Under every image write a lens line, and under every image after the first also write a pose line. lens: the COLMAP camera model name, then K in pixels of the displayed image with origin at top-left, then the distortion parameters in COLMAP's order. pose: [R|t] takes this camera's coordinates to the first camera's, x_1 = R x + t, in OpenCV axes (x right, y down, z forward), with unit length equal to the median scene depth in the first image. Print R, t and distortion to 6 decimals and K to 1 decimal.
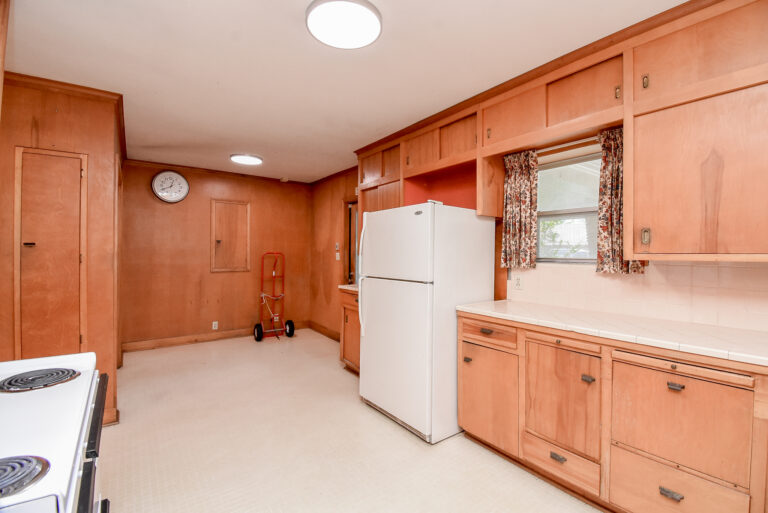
lens RADIAL K [[341.5, 0, 383.7], [0, 341.5, 251.9], [0, 0, 1]] dist [0.000721, -0.001333]
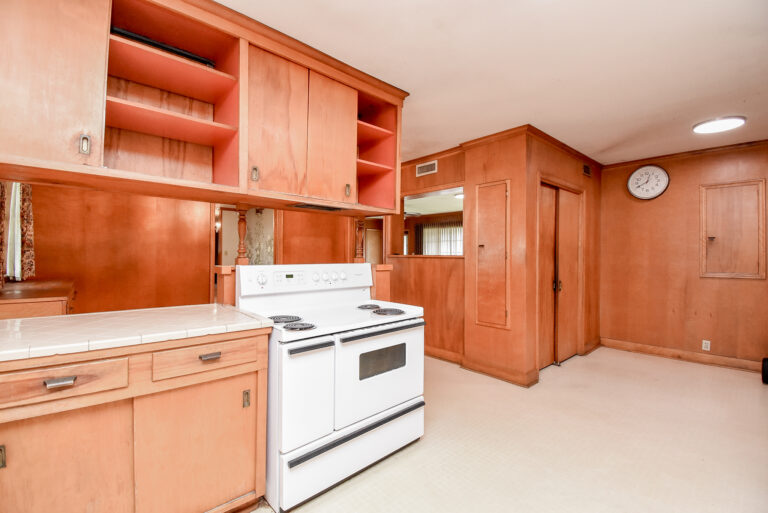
lens RADIAL K [[341.5, 0, 381.6], [0, 341.5, 255.4], [0, 0, 1]] dist [0.000721, -0.001333]
pose [[0.109982, -0.002505, -0.993930, 0.221412], [-0.002885, 0.999992, -0.002840, 0.013198], [0.993929, 0.003180, 0.109974, 0.177274]]
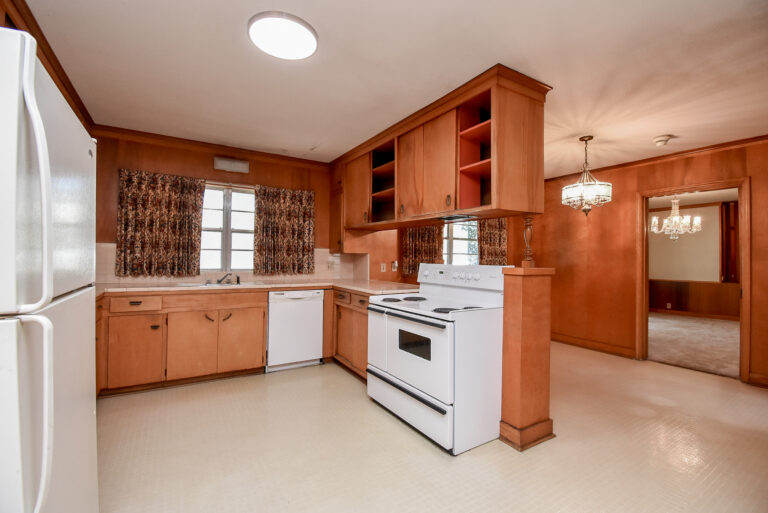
lens RADIAL K [[341.5, 0, 384.3], [0, 341.5, 255.7], [0, 0, 1]] dist [0.000721, -0.001333]
pose [[-0.996948, -0.015984, 0.076420, 0.038553], [-0.017009, 0.999774, -0.012785, 0.015852], [-0.076199, -0.014046, -0.996994, 0.422487]]
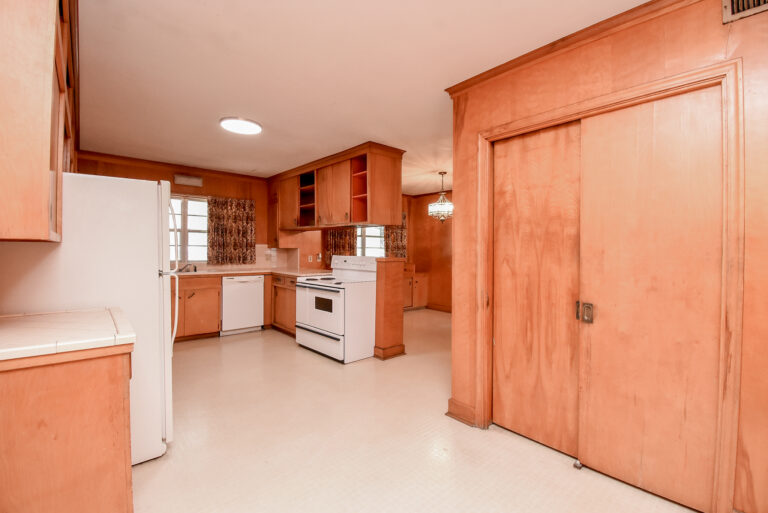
lens RADIAL K [[341.5, 0, 386.3], [0, 341.5, 255.1], [0, 0, 1]] dist [0.000721, -0.001333]
pose [[-0.994316, -0.010997, -0.105902, 0.008019], [-0.011786, 0.999907, 0.006822, 0.014035], [0.105817, 0.008032, -0.994353, 0.568617]]
